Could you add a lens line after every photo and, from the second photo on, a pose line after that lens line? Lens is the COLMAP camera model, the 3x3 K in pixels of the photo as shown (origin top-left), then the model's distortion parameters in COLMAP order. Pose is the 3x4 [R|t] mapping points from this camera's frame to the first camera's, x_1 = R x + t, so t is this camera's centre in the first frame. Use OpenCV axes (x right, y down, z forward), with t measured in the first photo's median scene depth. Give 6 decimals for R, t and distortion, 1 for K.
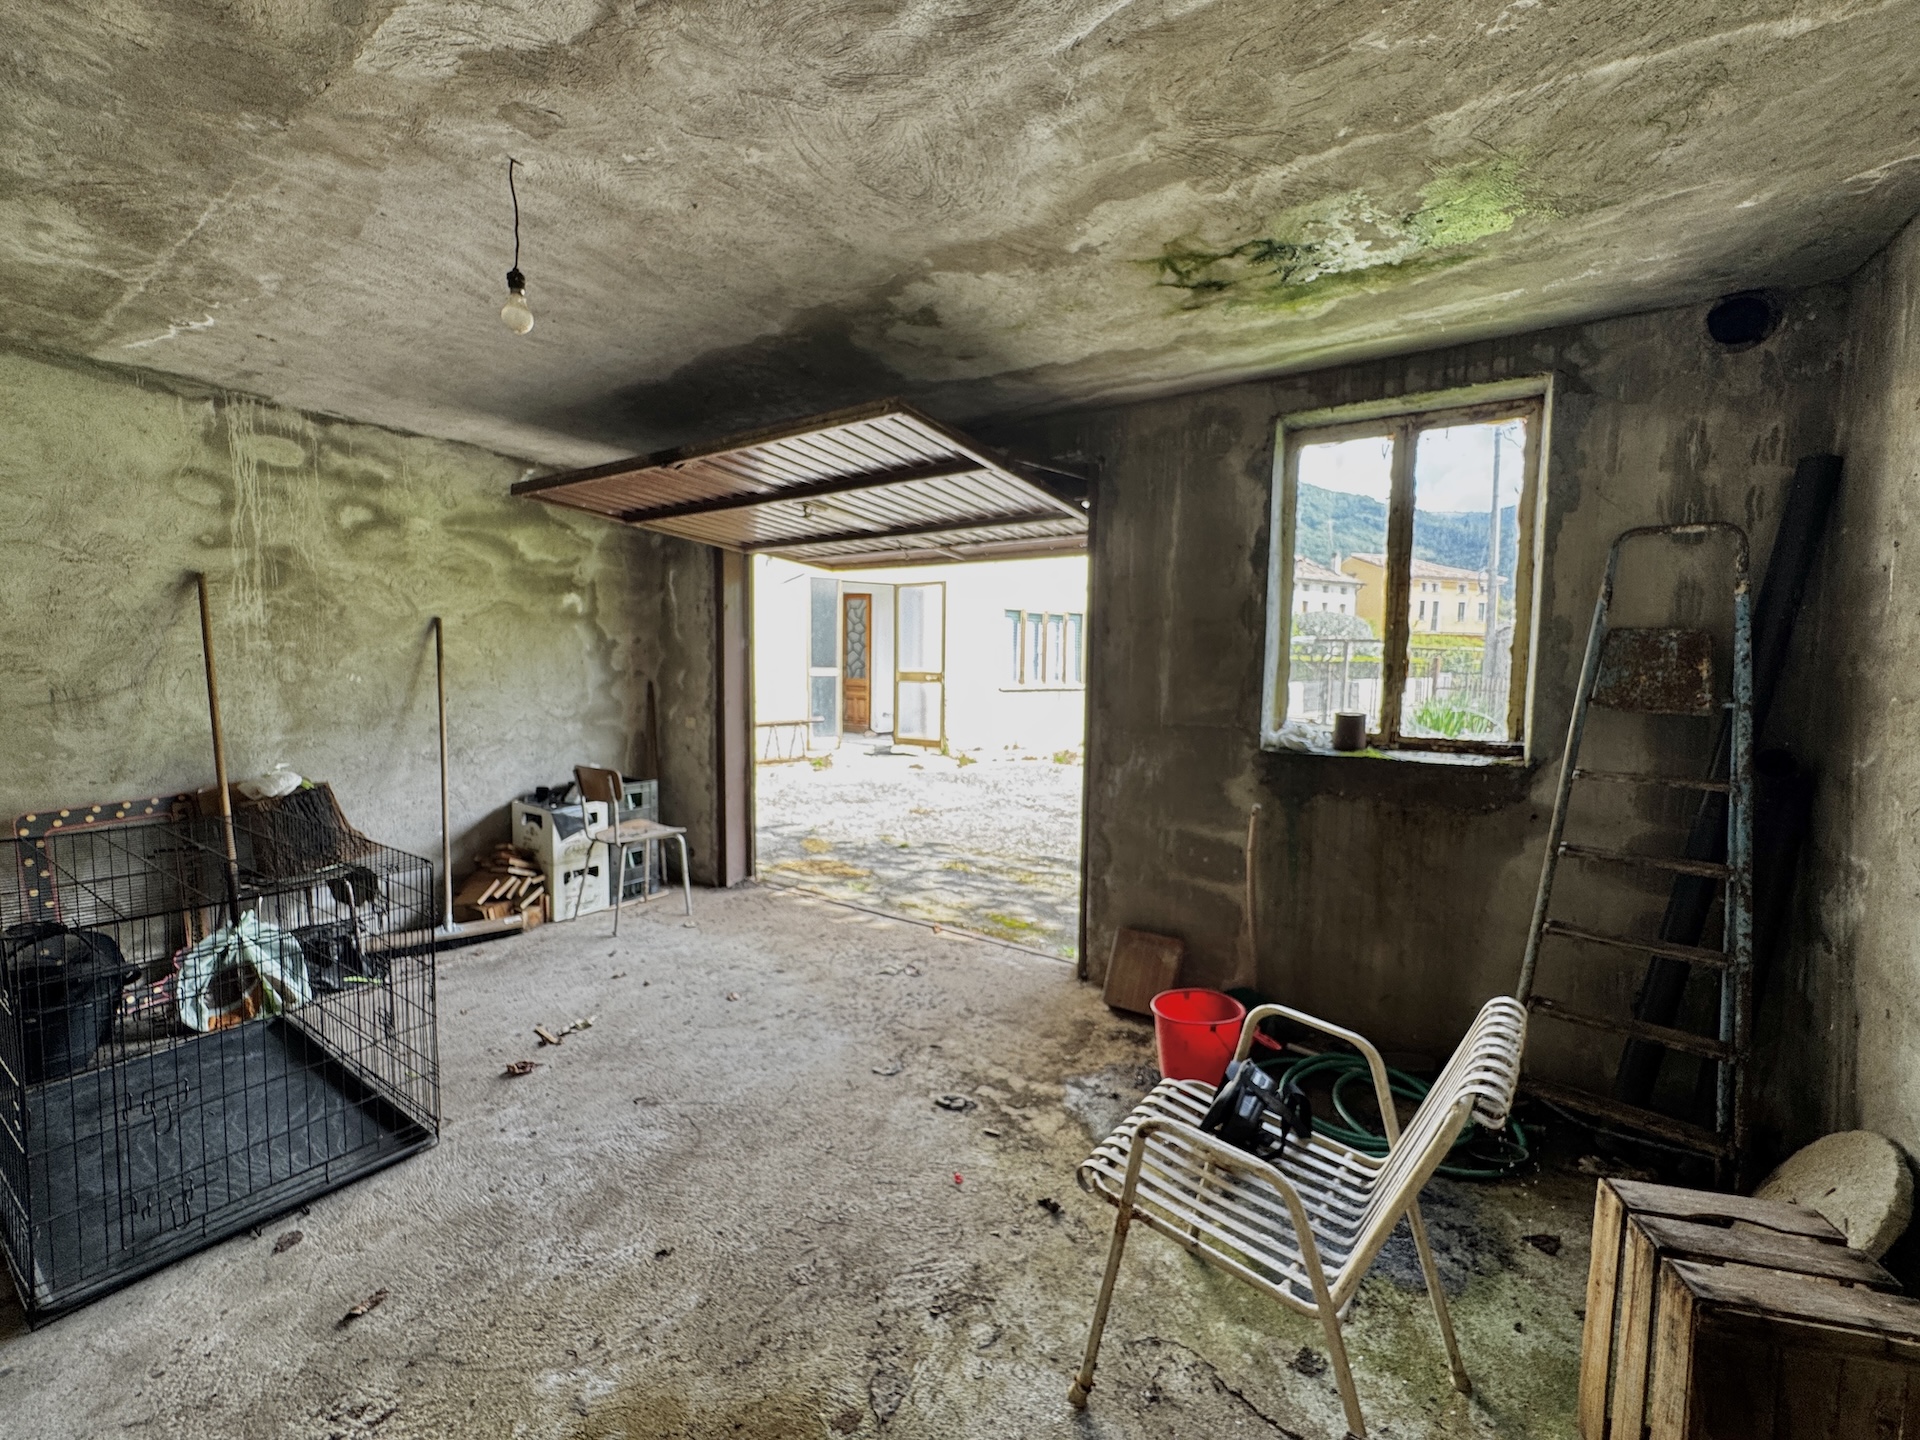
lens RADIAL K [[766.1, 0, 961.8], [0, 766.1, 716.1], [0, 0, 1]] dist [-0.001502, -0.000216]
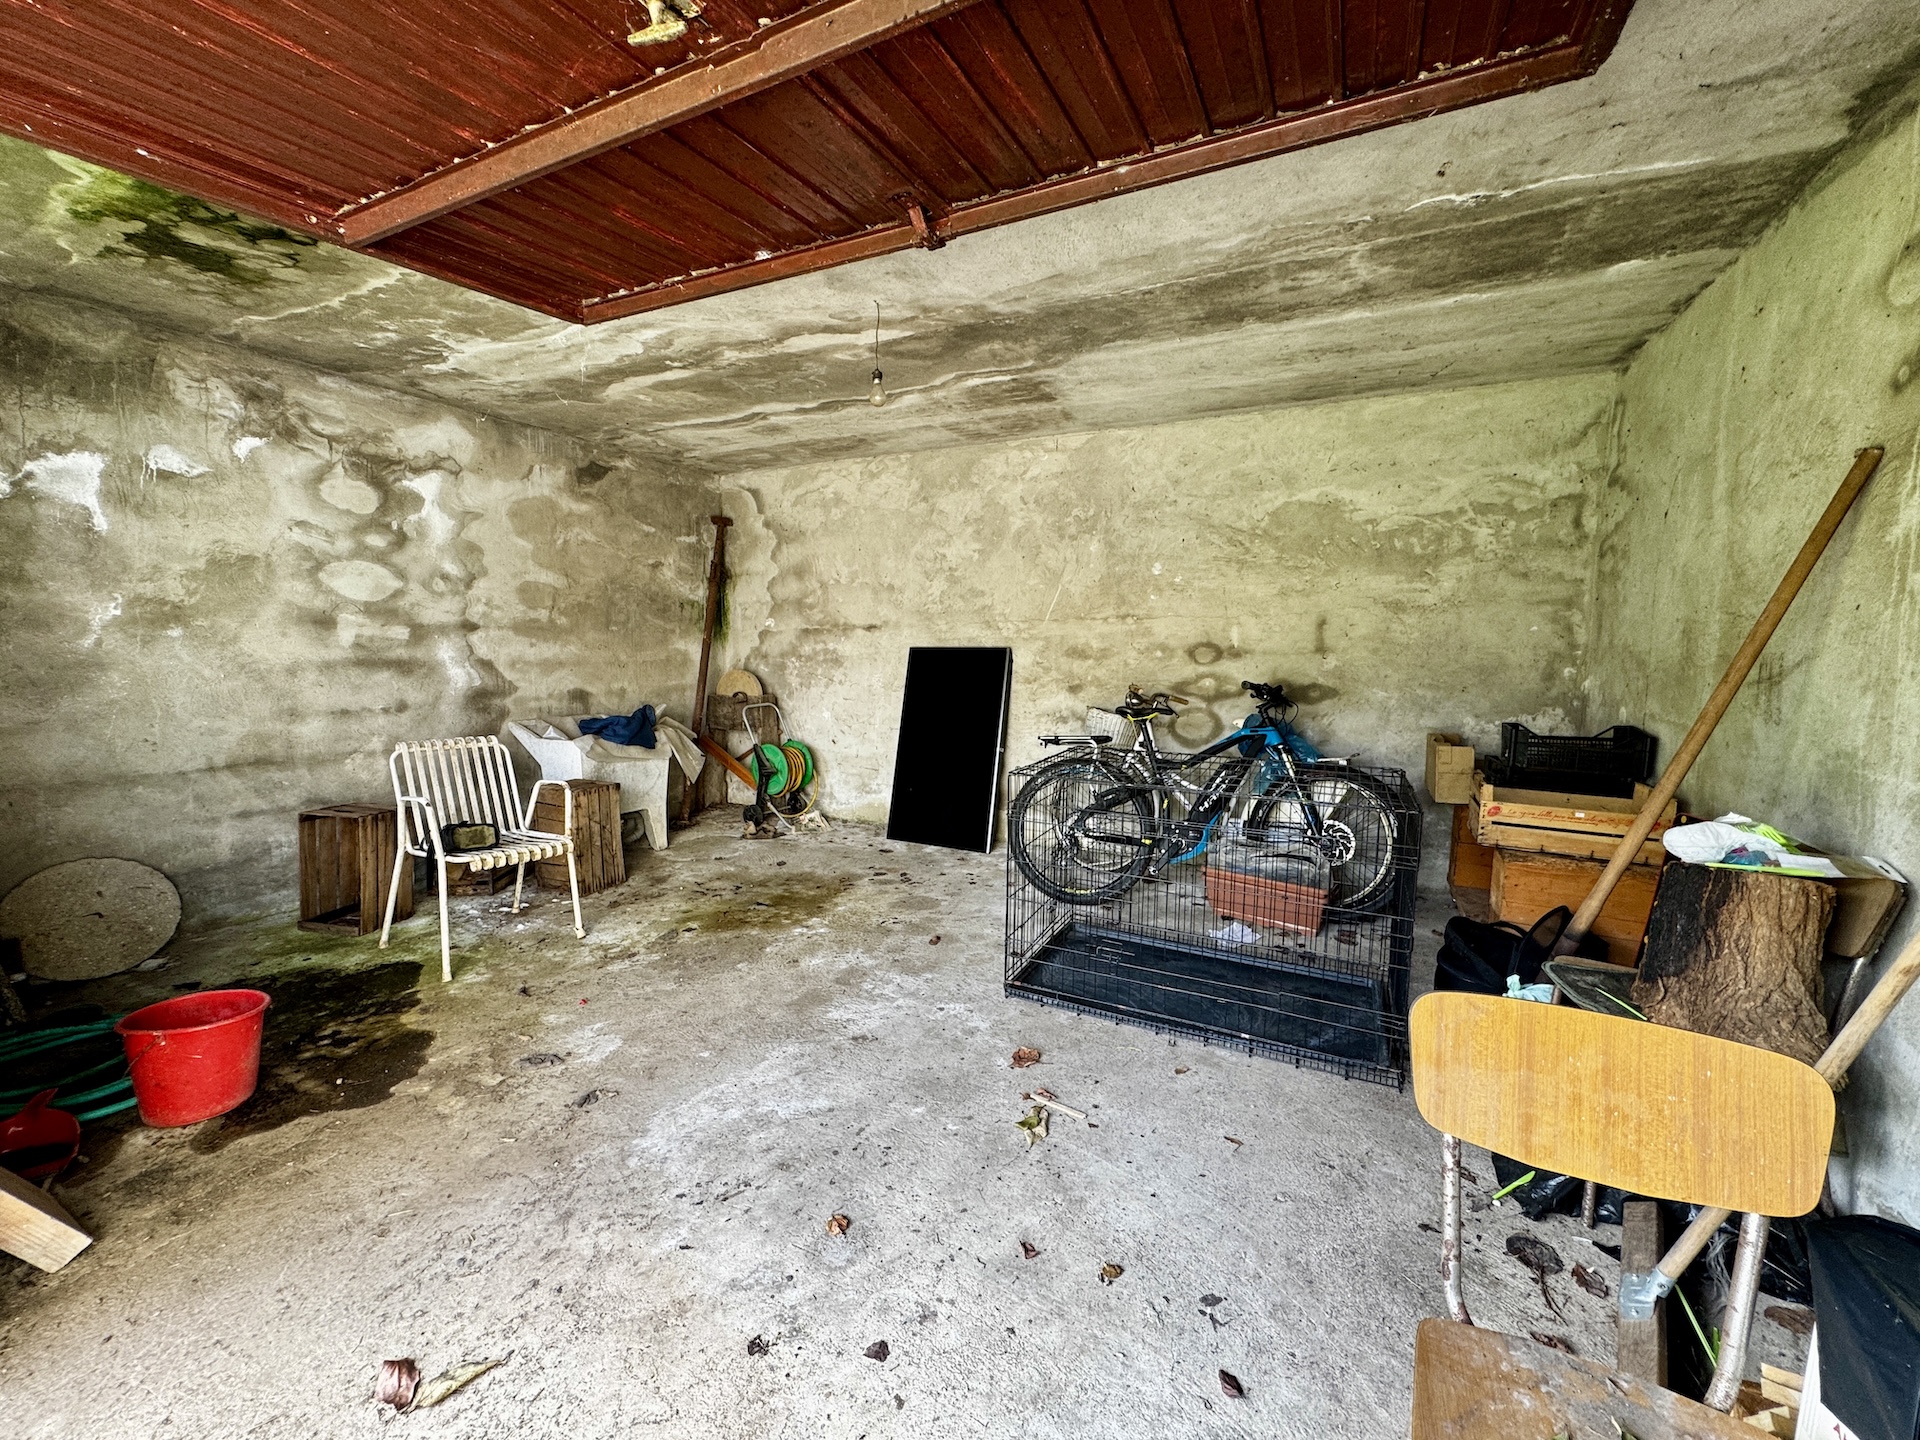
lens RADIAL K [[766.1, 0, 961.8], [0, 766.1, 716.1], [0, 0, 1]] dist [-0.001502, -0.000216]
pose [[-0.994303, -0.017925, -0.105073, -0.502628], [-0.034892, 0.986183, 0.161946, -0.104785], [0.100719, 0.164690, -0.981190, 2.293556]]
